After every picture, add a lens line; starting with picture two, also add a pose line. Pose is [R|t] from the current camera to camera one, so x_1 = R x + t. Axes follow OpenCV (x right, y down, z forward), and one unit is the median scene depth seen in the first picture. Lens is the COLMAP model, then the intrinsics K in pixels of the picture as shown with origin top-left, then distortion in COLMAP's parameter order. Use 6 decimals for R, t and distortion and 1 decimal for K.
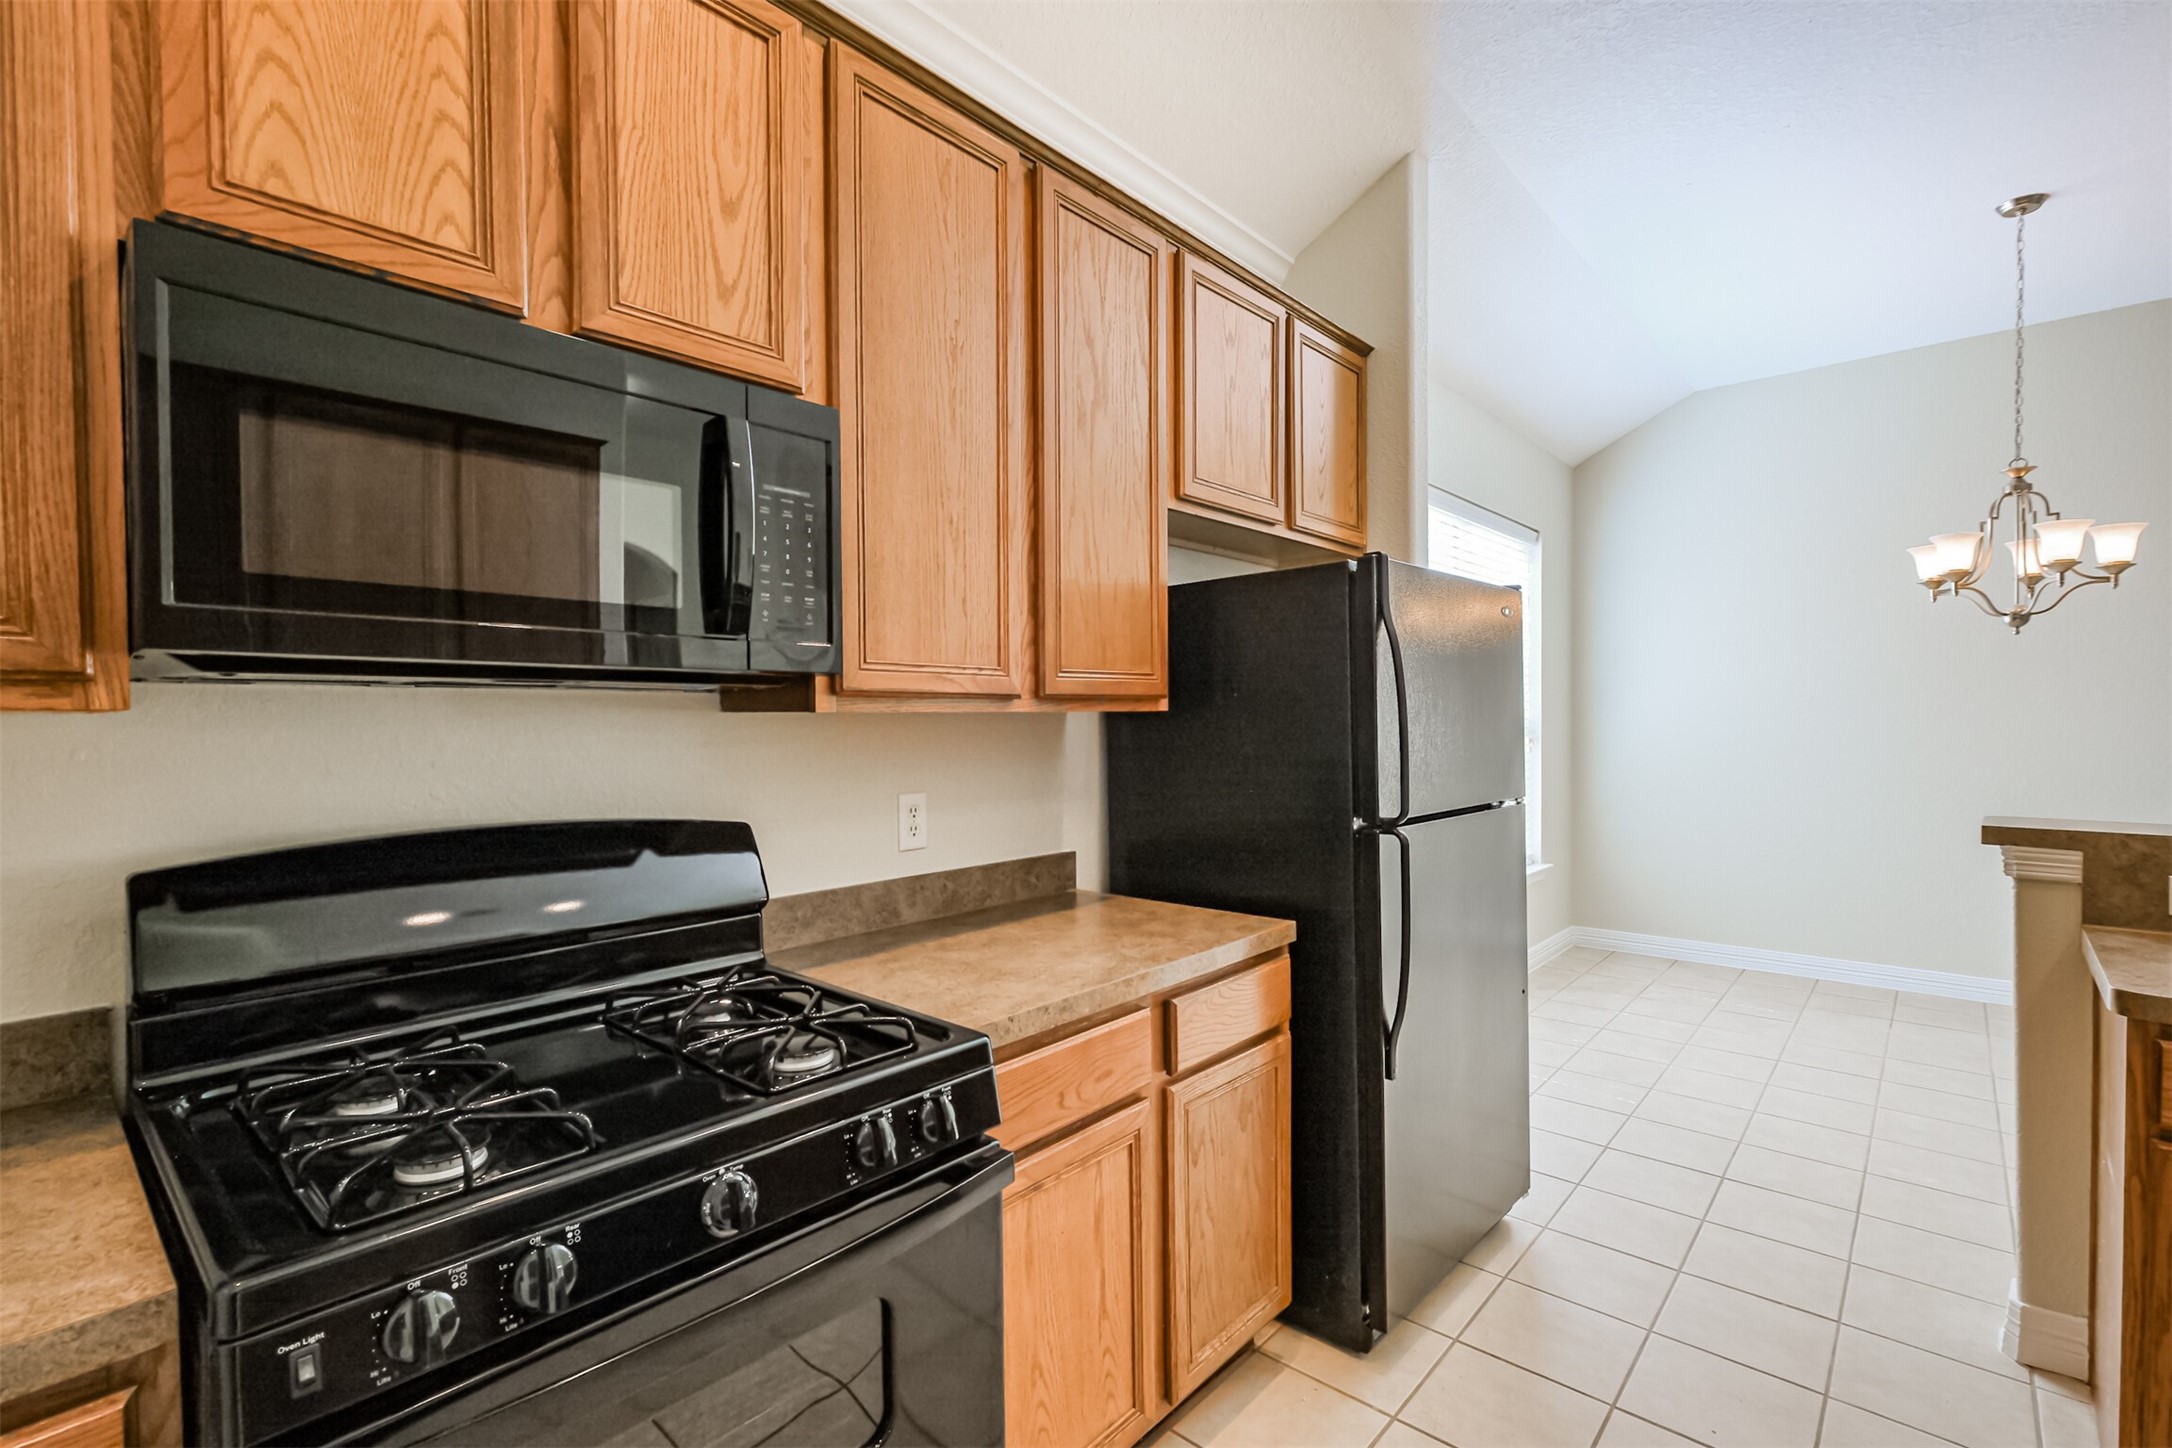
lens RADIAL K [[974.1, 0, 1093.4], [0, 974.1, 735.7], [0, 0, 1]] dist [0.000041, -0.000234]
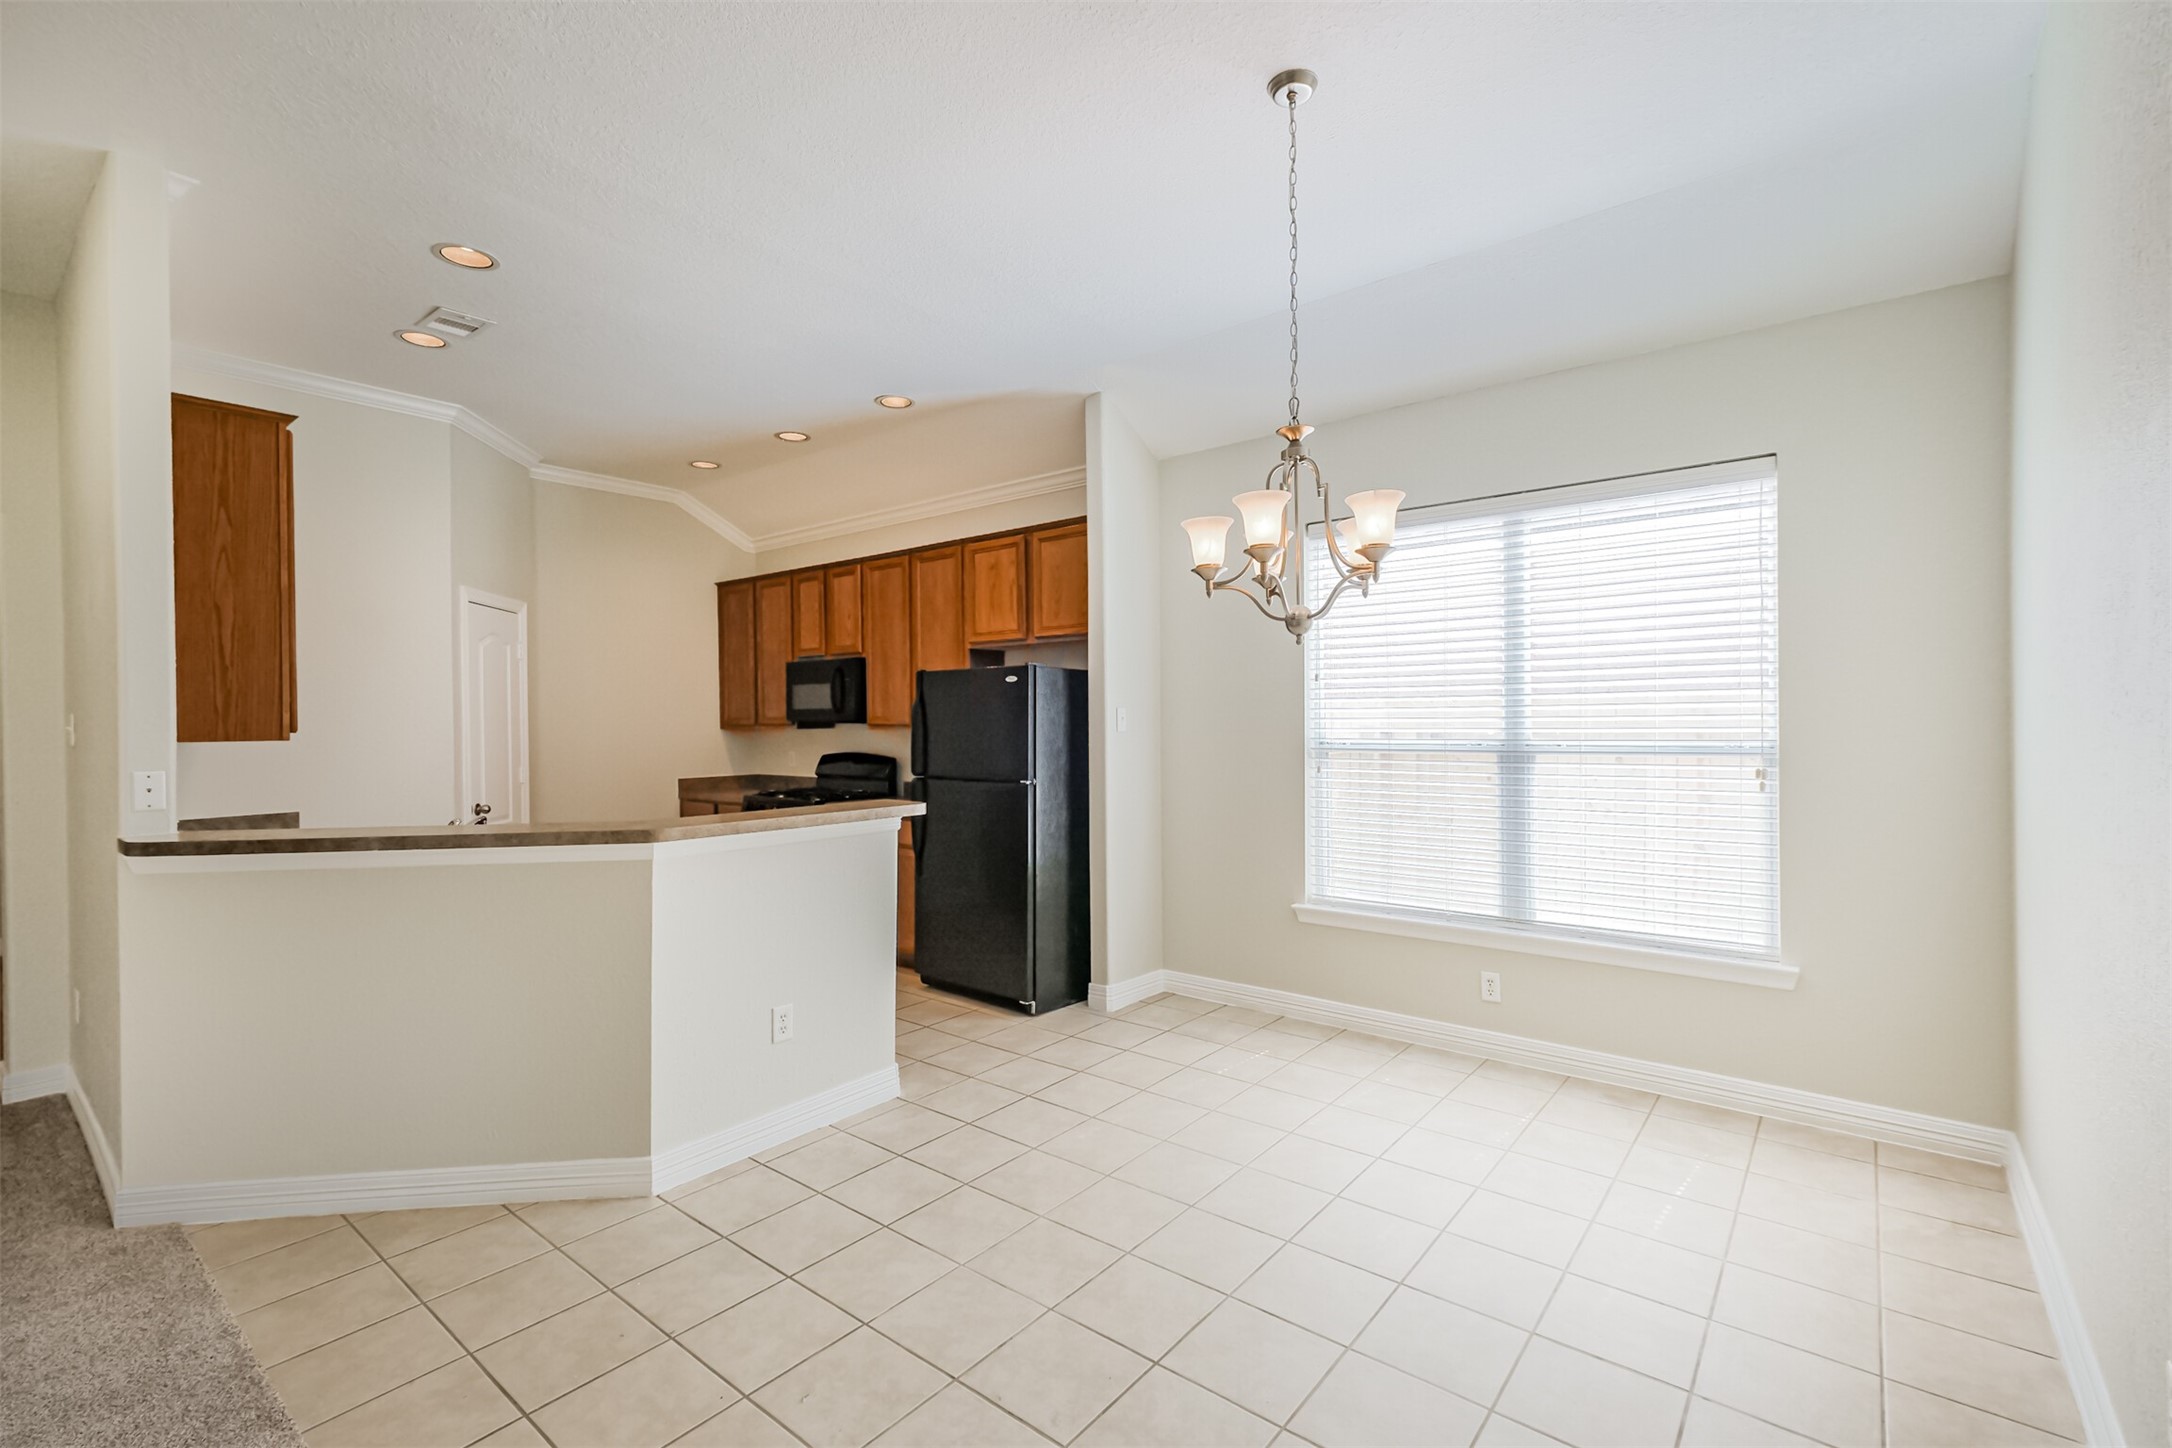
lens RADIAL K [[953.9, 0, 1086.0], [0, 953.9, 724.0], [0, 0, 1]] dist [0.001393, 0.000043]
pose [[0.039336, 0.011592, -0.999159, 2.681434], [-0.011002, 0.999877, 0.011168, -0.074671], [0.999165, 0.010554, 0.039459, 1.276333]]
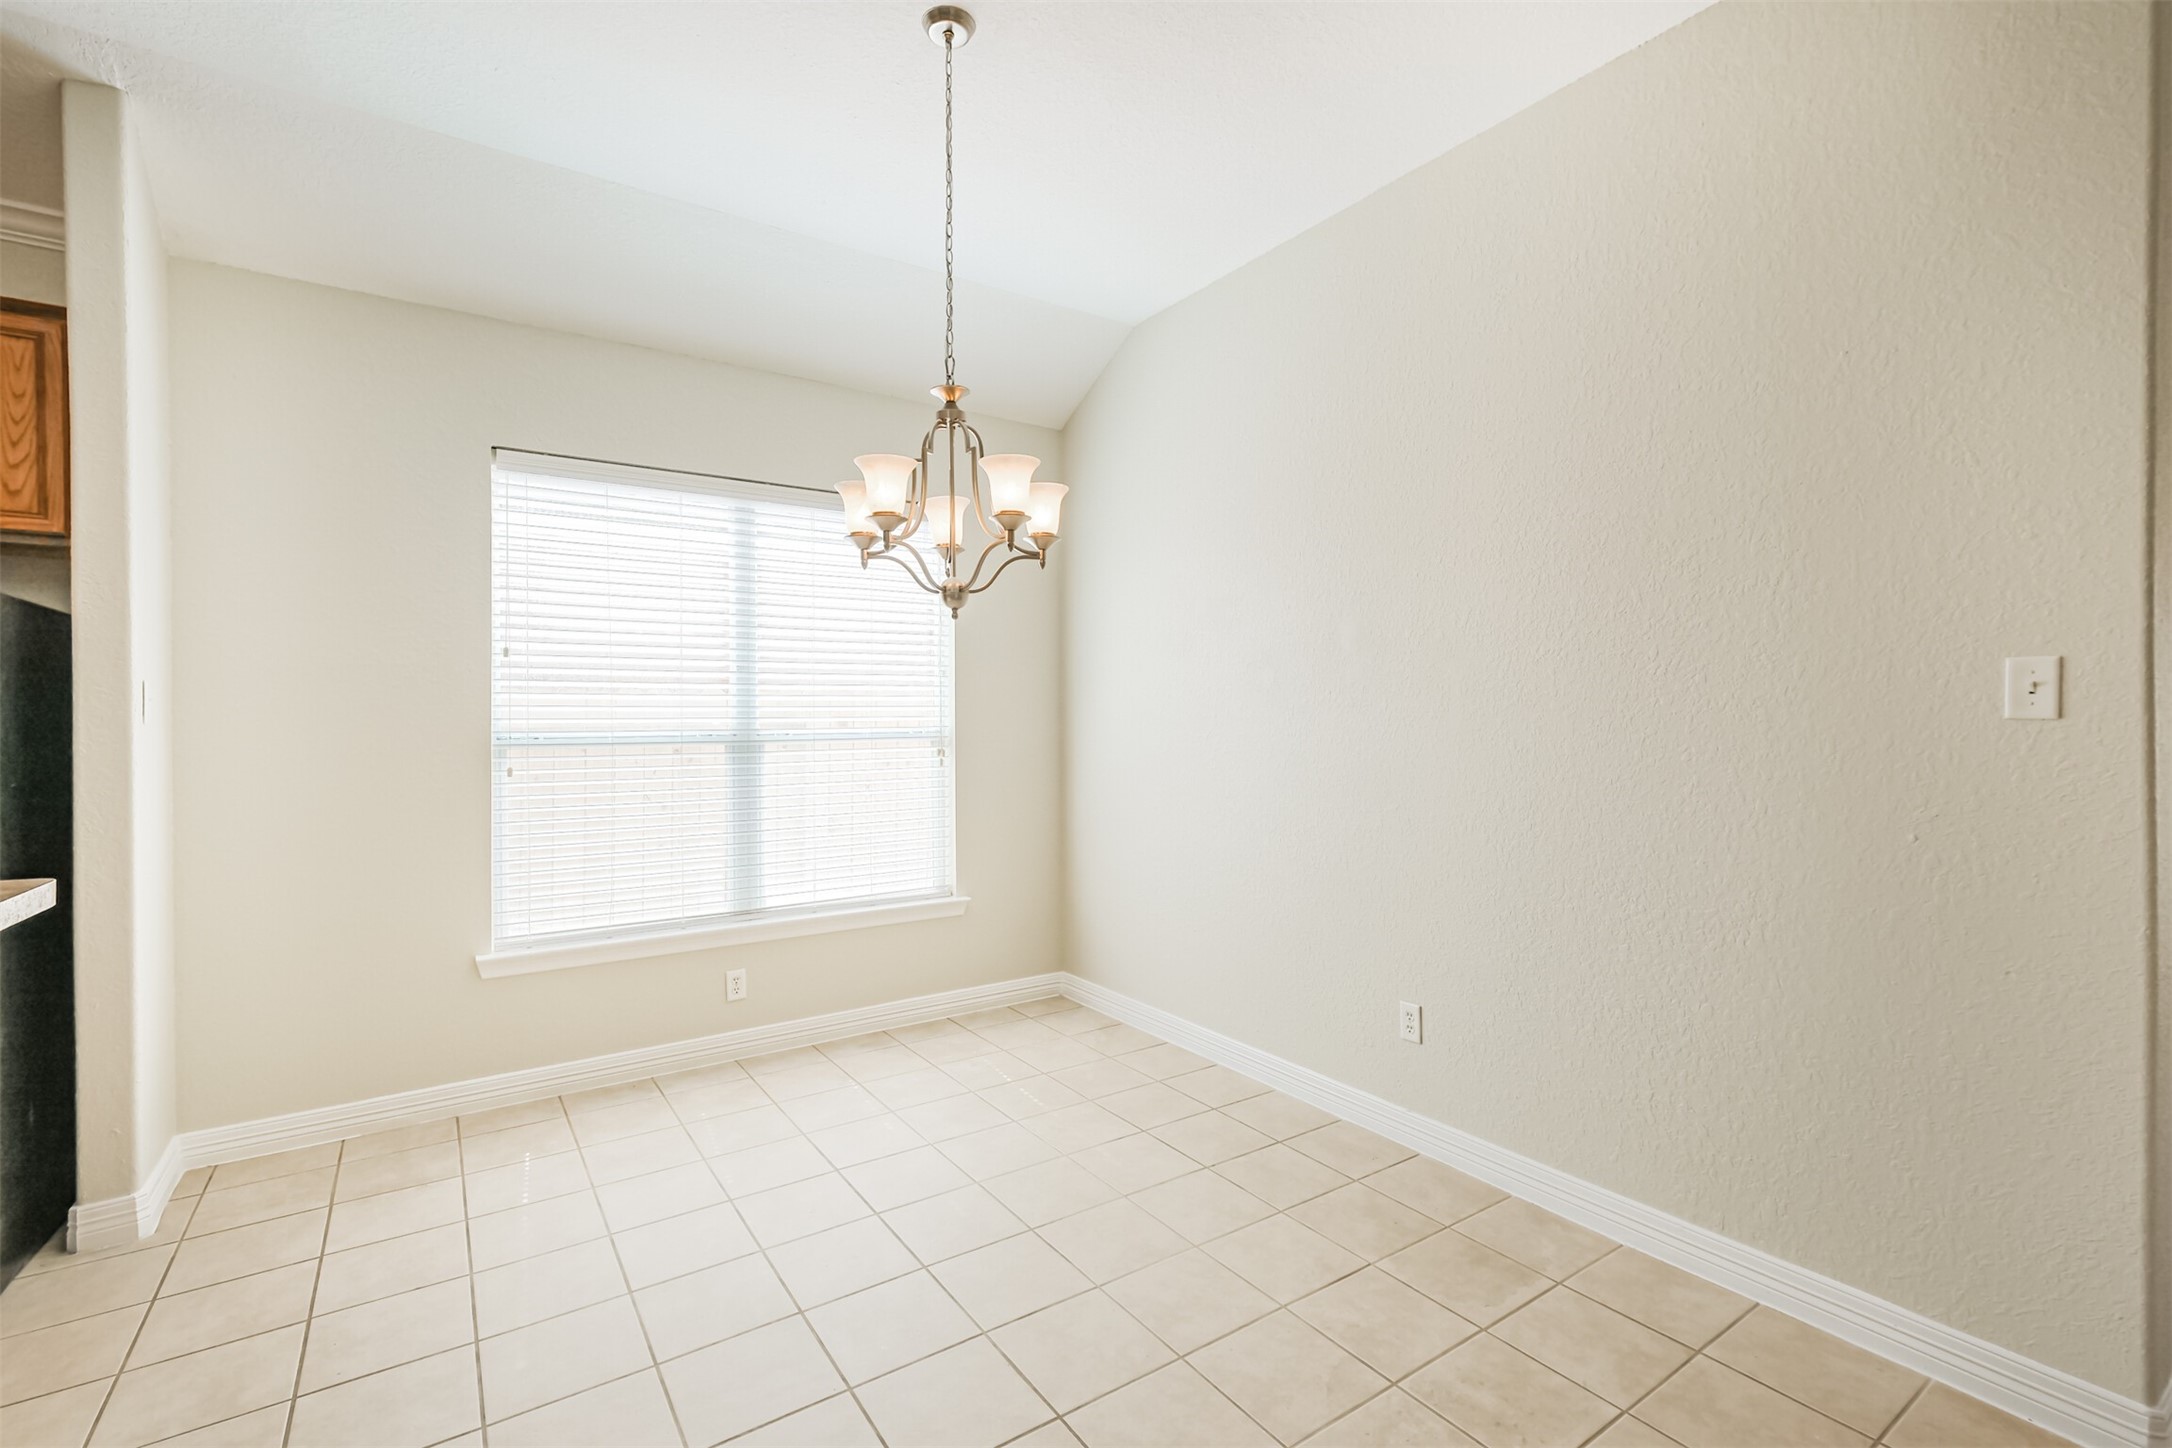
lens RADIAL K [[966.8, 0, 1091.1], [0, 966.8, 722.3], [0, 0, 1]] dist [0.001397, -0.000726]
pose [[0.970562, 0.005435, -0.240791, 1.938573], [-0.008000, 0.999921, -0.009677, -0.032681], [0.240720, 0.011319, 0.970529, 0.522892]]
